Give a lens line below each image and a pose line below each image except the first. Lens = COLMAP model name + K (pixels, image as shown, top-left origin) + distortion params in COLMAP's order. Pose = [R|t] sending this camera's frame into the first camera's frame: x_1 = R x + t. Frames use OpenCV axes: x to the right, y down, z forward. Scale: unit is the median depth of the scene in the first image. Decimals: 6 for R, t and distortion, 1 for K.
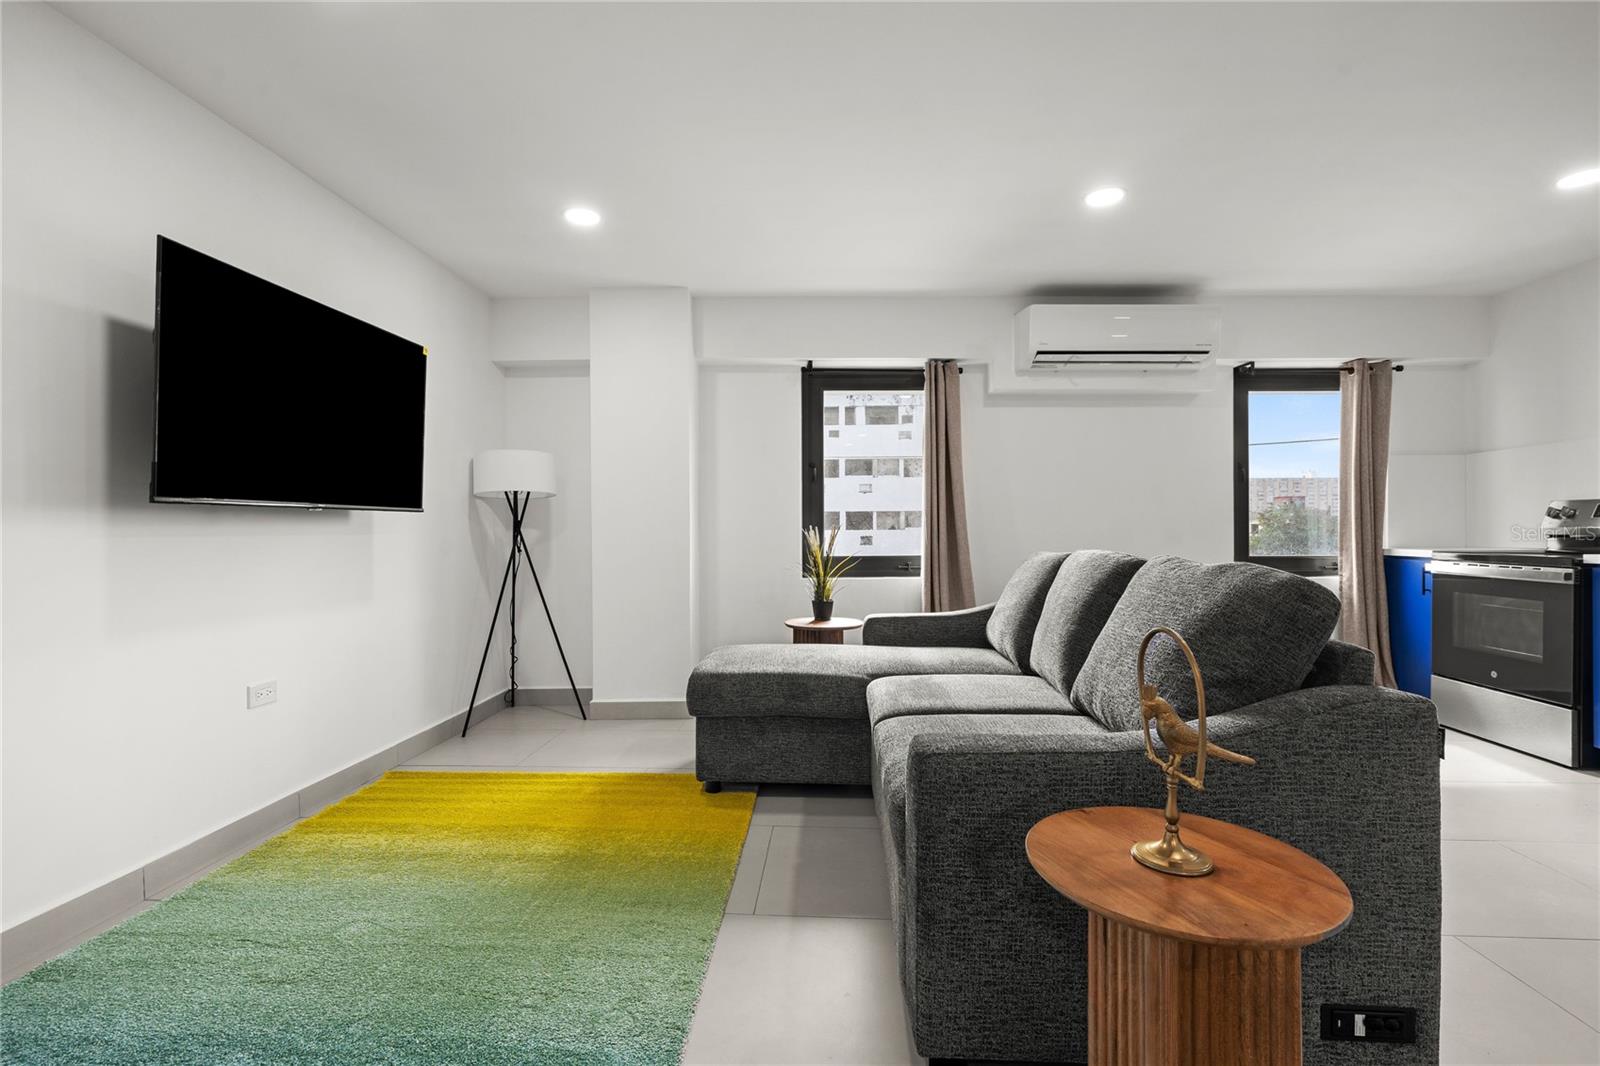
lens RADIAL K [[735.0, 0, 800.5], [0, 735.0, 528.5], [0, 0, 1]] dist [-0.003417, 0.002713]
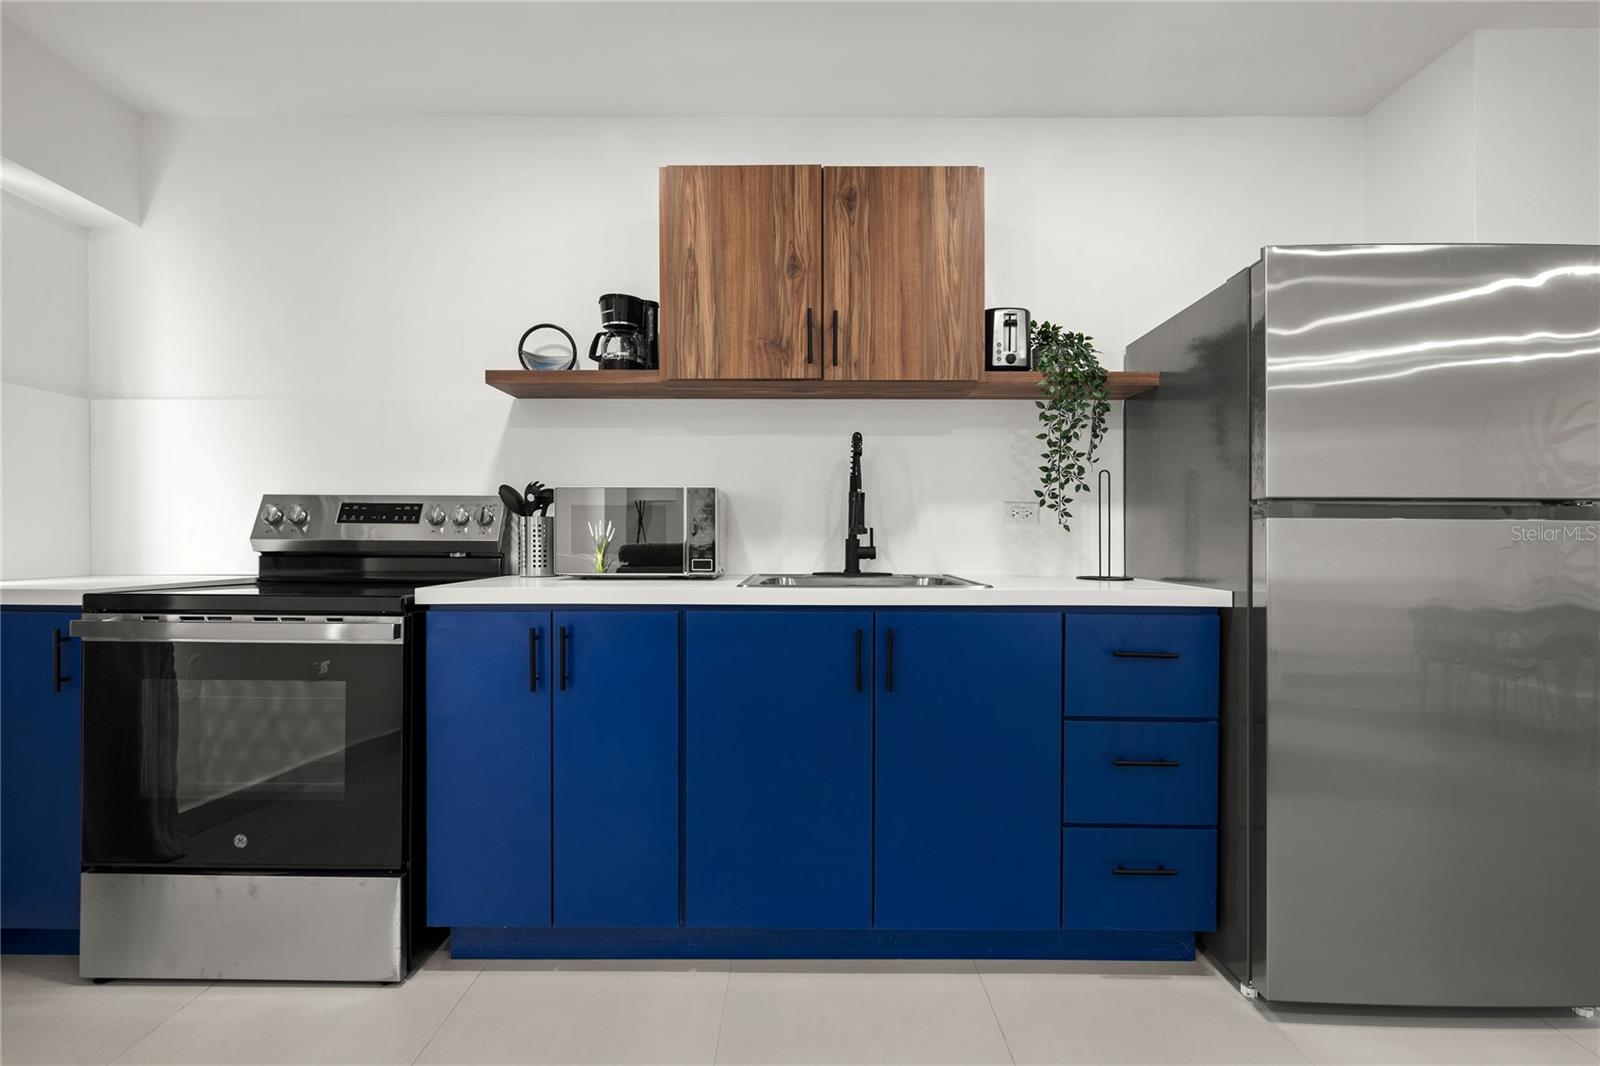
lens RADIAL K [[769.4, 0, 795.2], [0, 769.4, 542.4], [0, 0, 1]] dist [-0.002048, 0.002339]
pose [[-0.047358, 0.001126, 0.998877, 0.344046], [-0.004944, 0.999987, -0.001362, -0.000175], [-0.998866, -0.005003, -0.047352, 0.541065]]
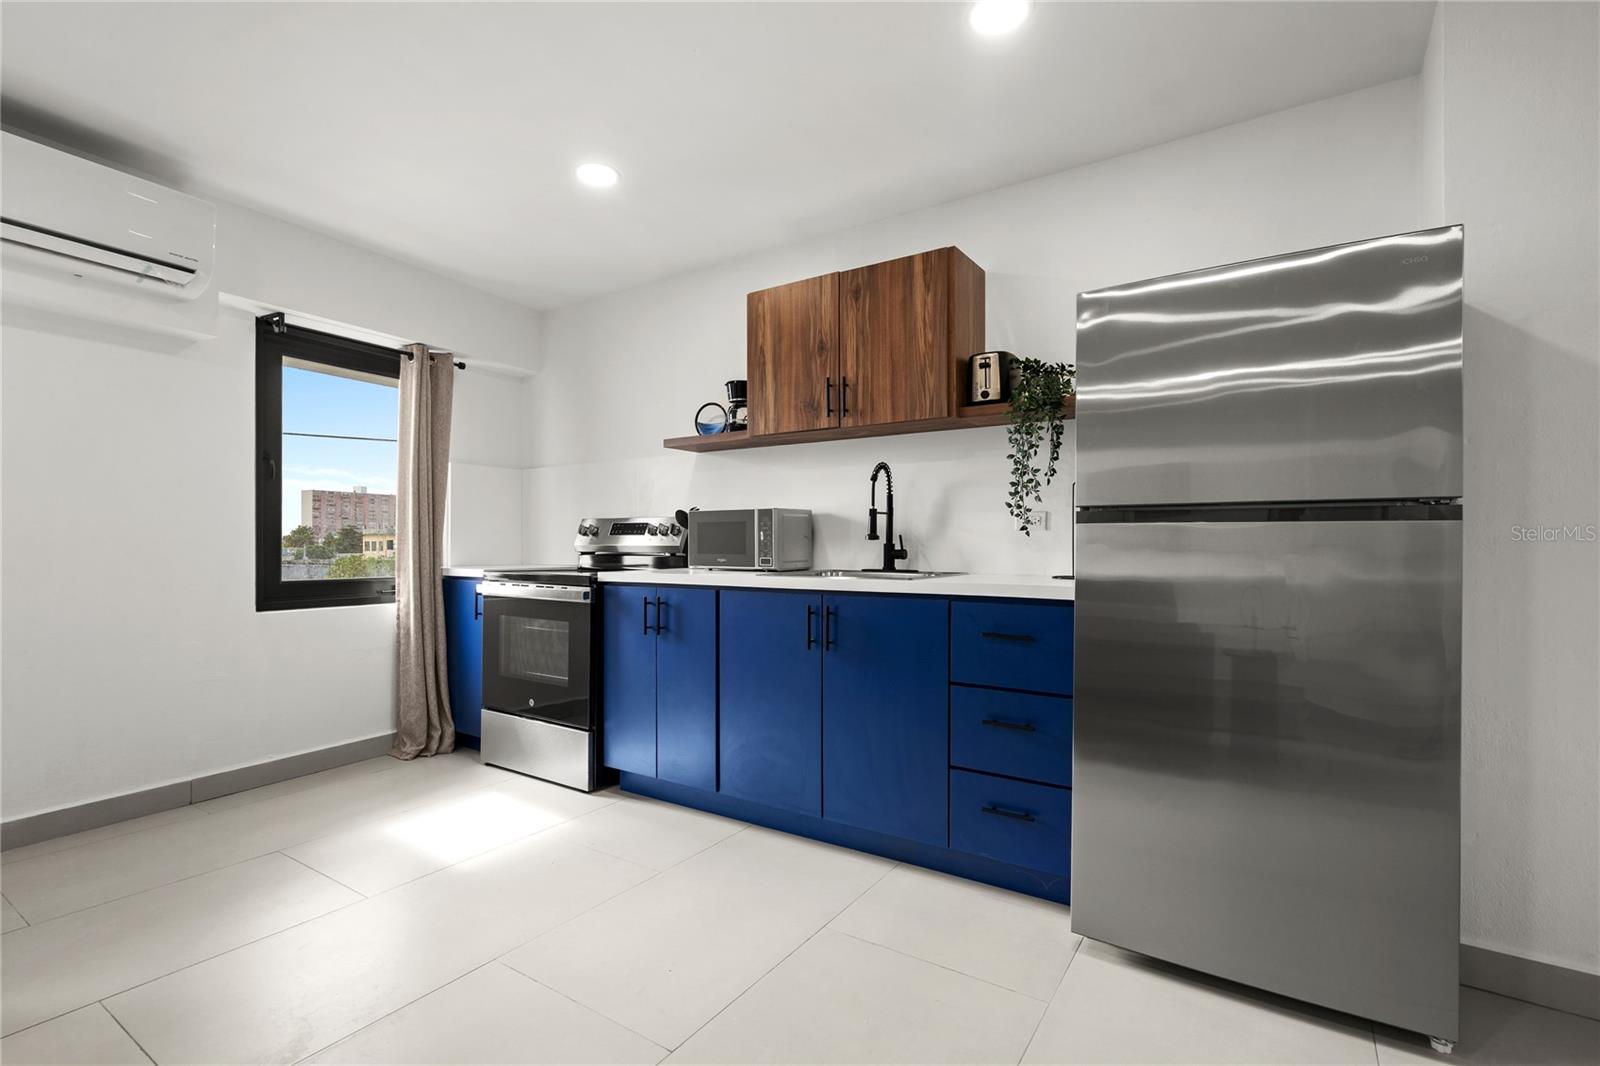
lens RADIAL K [[735.0, 0, 790.3], [0, 735.0, 545.1], [0, 0, 1]] dist [-0.003417, 0.002713]
pose [[0.510394, 0.007144, 0.859911, 0.257247], [-0.006444, 0.999969, -0.004483, 0.001467], [-0.859916, -0.003253, 0.510425, 0.202892]]
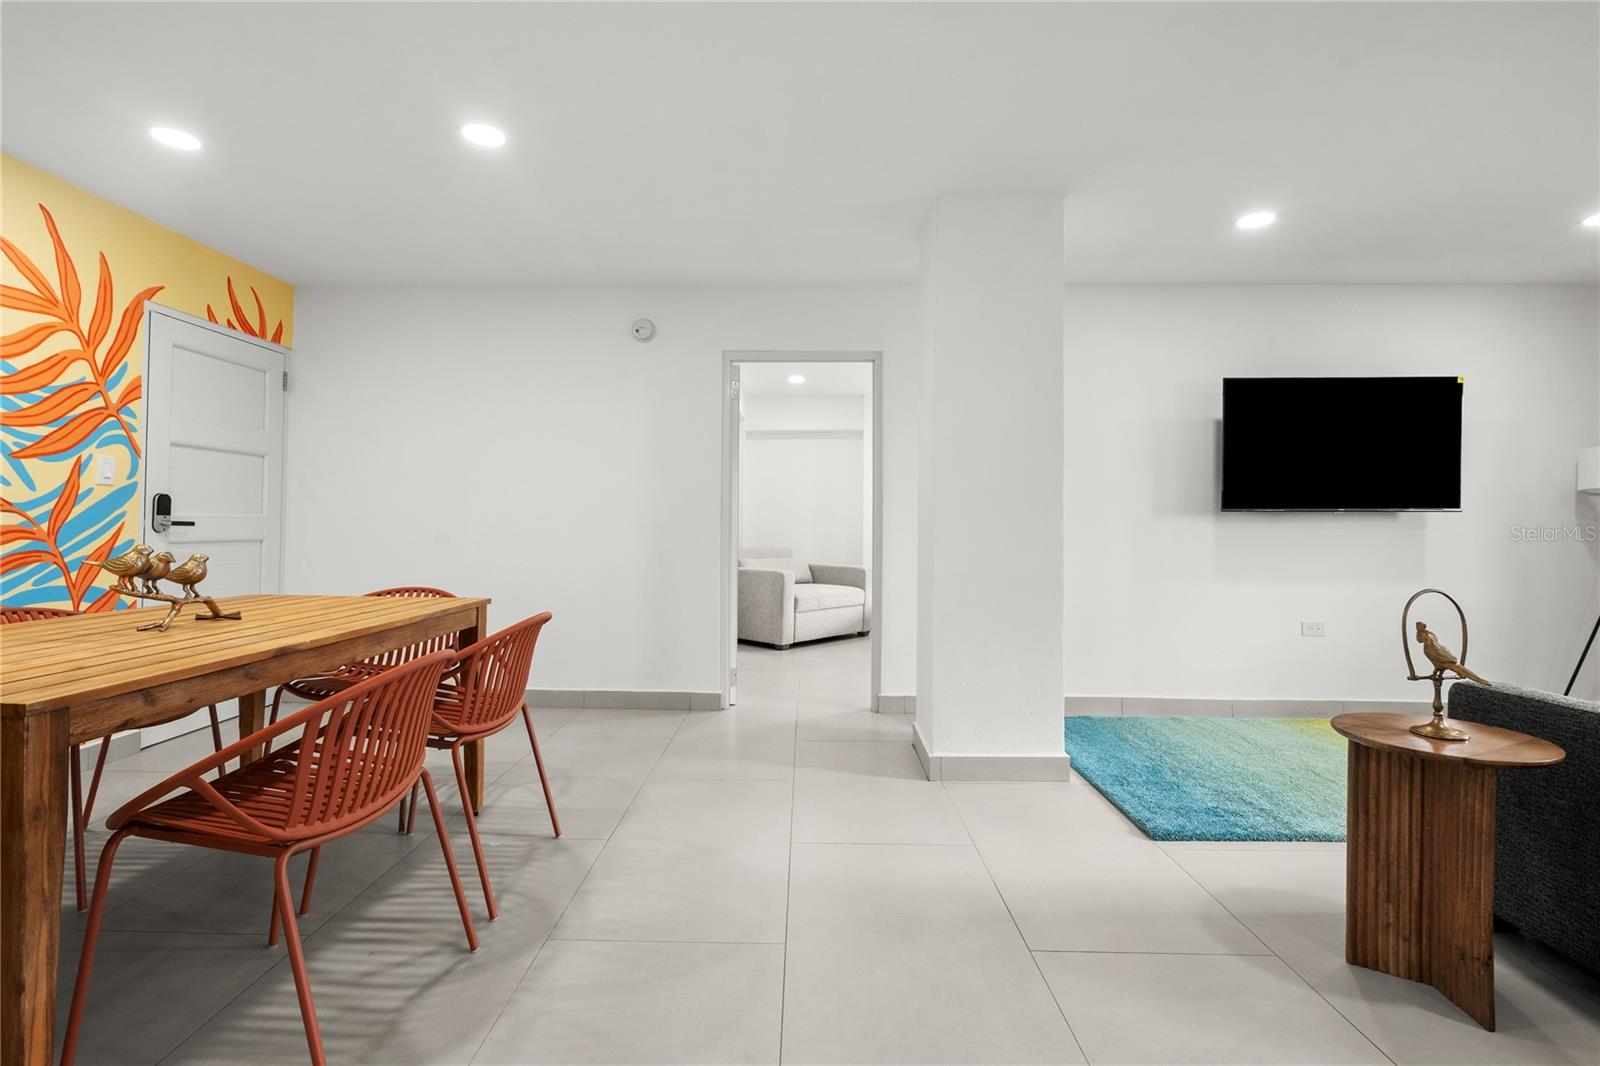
lens RADIAL K [[735.0, 0, 809.7], [0, 735.0, 513.8], [0, 0, 1]] dist [-0.003417, 0.002713]
pose [[0.054412, -0.009277, -0.998475, 0.519316], [-0.004444, 0.999945, -0.009532, -0.002412], [0.998509, 0.004956, 0.054368, -0.114811]]
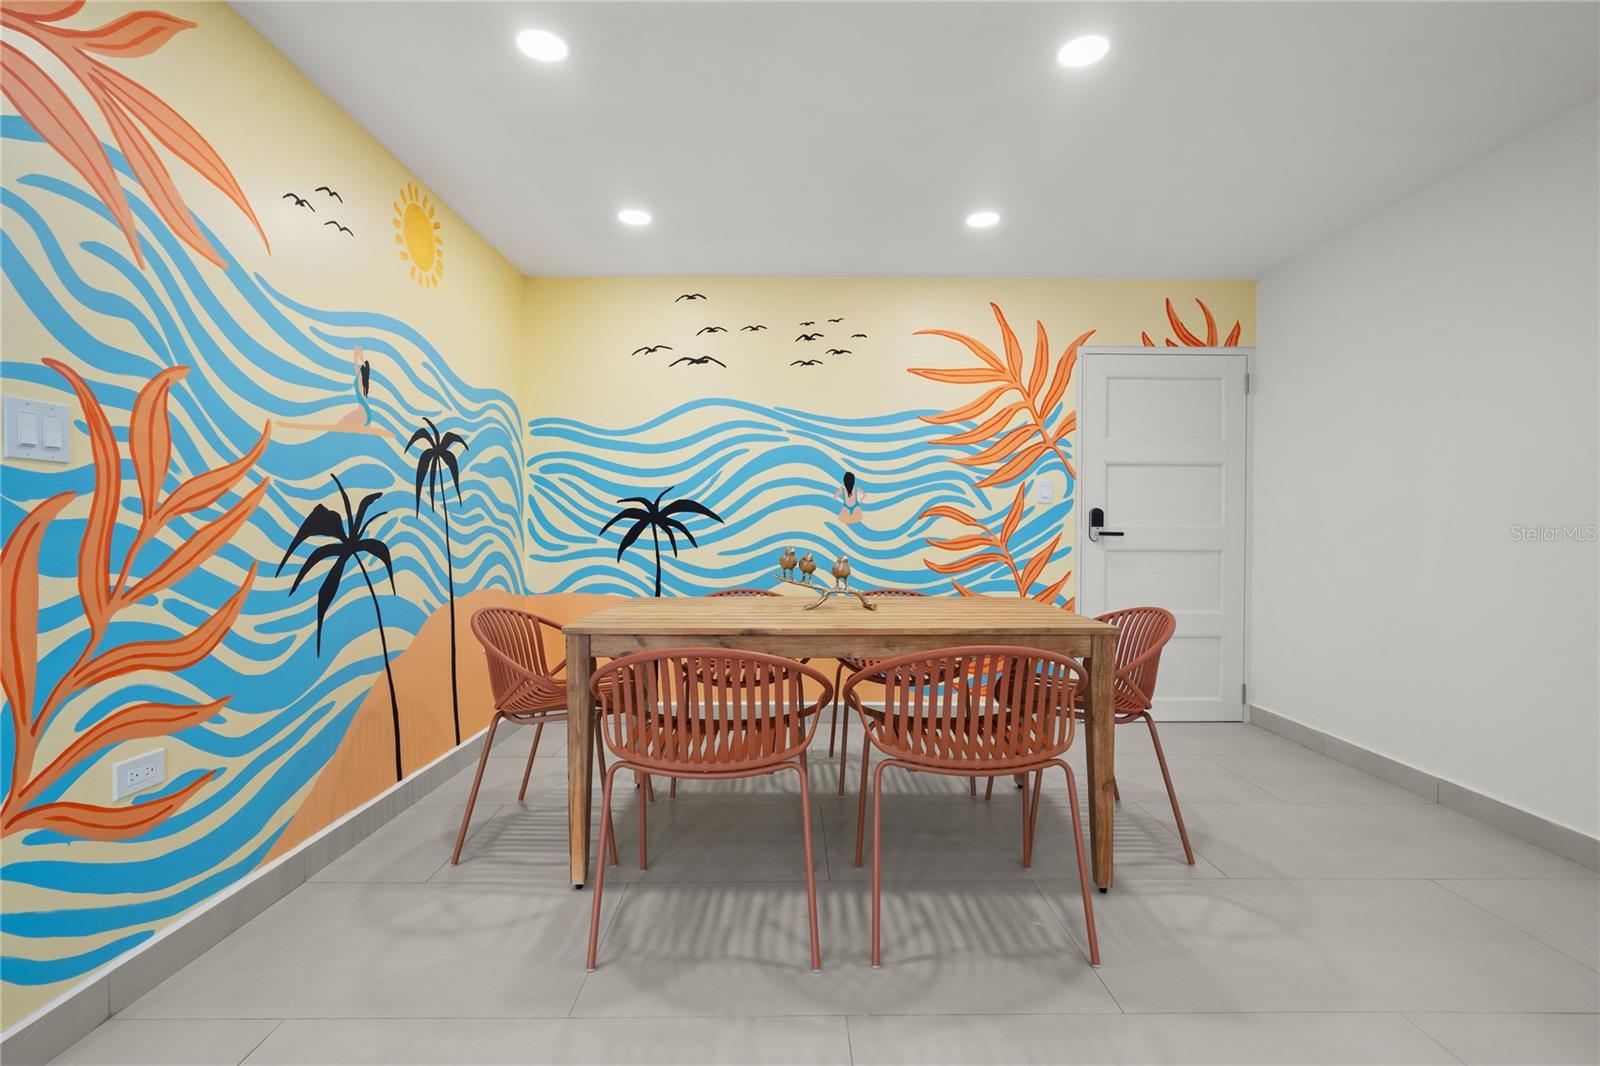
lens RADIAL K [[735.0, 0, 792.0], [0, 735.0, 529.3], [0, 0, 1]] dist [-0.003417, 0.002713]
pose [[-0.998244, 0.000755, -0.059224, 0.122180], [0.000968, 0.999993, -0.003569, 0.000625], [0.059220, -0.003620, -0.998238, 0.126169]]
